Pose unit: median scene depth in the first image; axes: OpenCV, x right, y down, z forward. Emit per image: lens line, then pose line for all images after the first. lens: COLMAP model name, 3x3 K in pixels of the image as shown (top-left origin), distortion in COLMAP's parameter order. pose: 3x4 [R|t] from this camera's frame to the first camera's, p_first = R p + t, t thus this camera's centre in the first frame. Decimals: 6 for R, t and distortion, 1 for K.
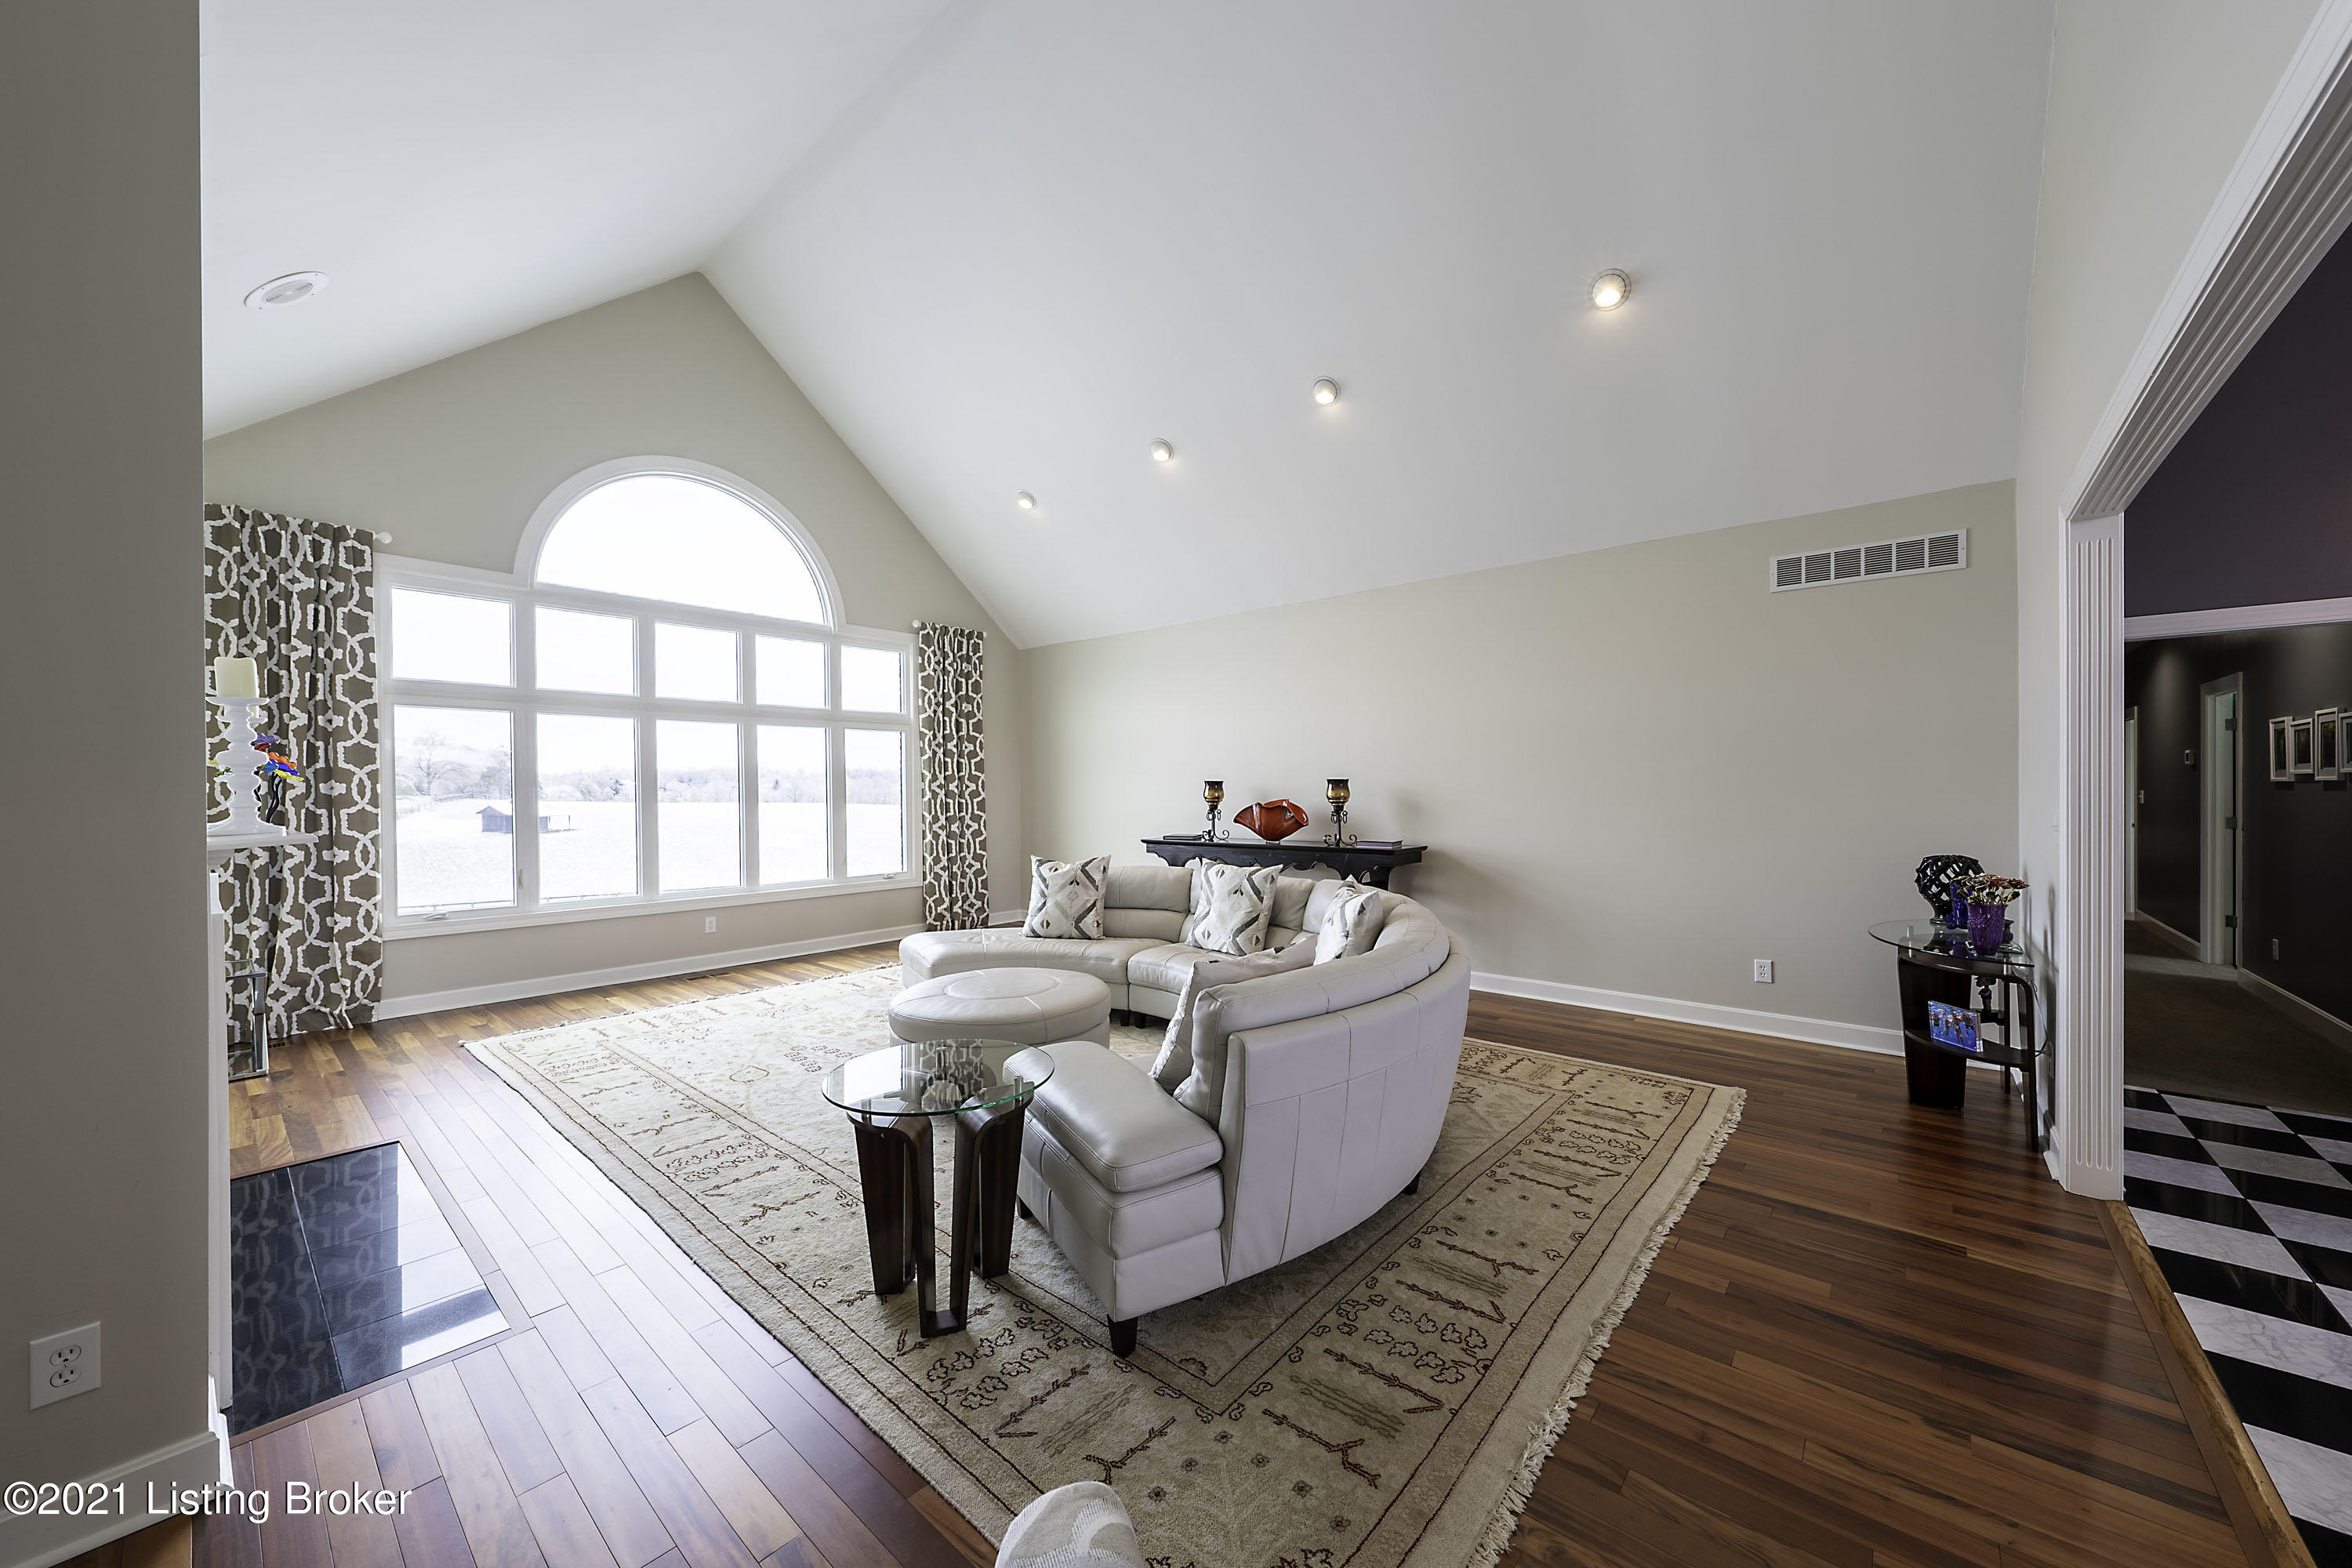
lens RADIAL K [[839.3, 0, 1183.4], [0, 839.3, 791.8], [0, 0, 1]] dist [0.000325, -0.000013]
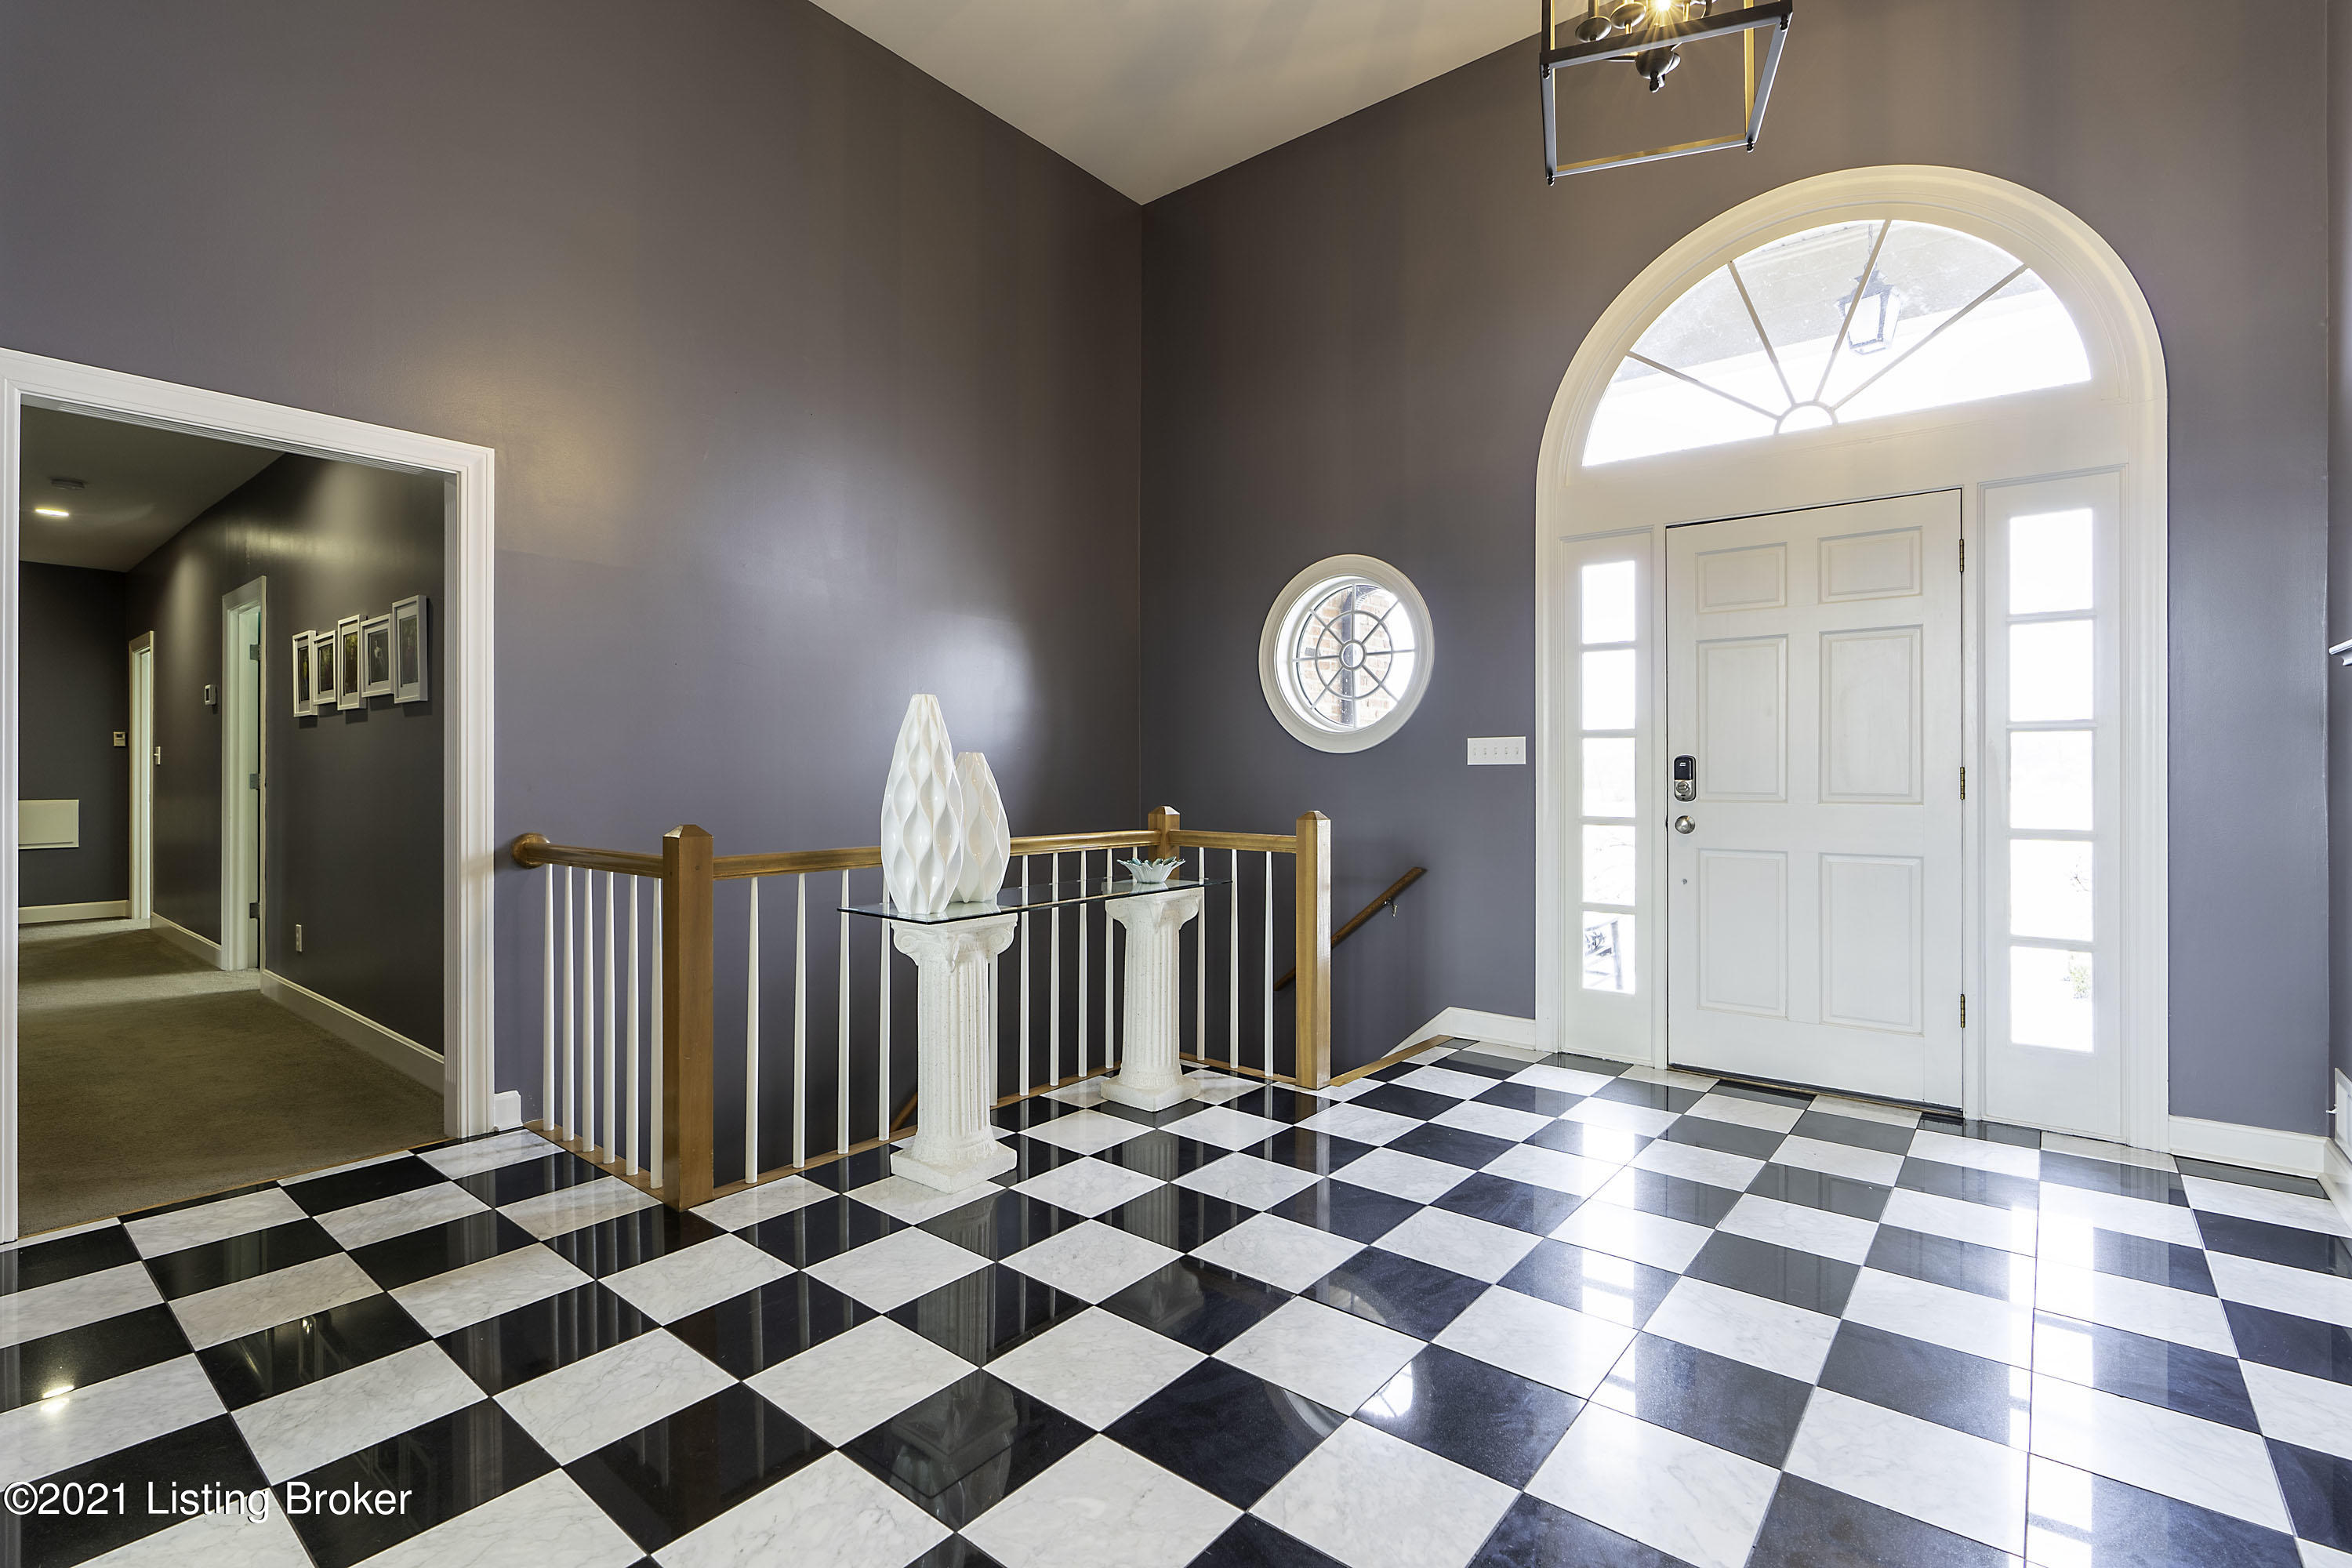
lens RADIAL K [[1073.8, 0, 1177.3], [0, 1073.8, 778.1], [0, 0, 1]] dist [0.000388, 0.000157]
pose [[-0.022950, 0.004642, 0.999726, 0.360334], [0.002342, 0.999987, -0.004590, 0.057719], [-0.999734, 0.002236, -0.022961, 0.263930]]
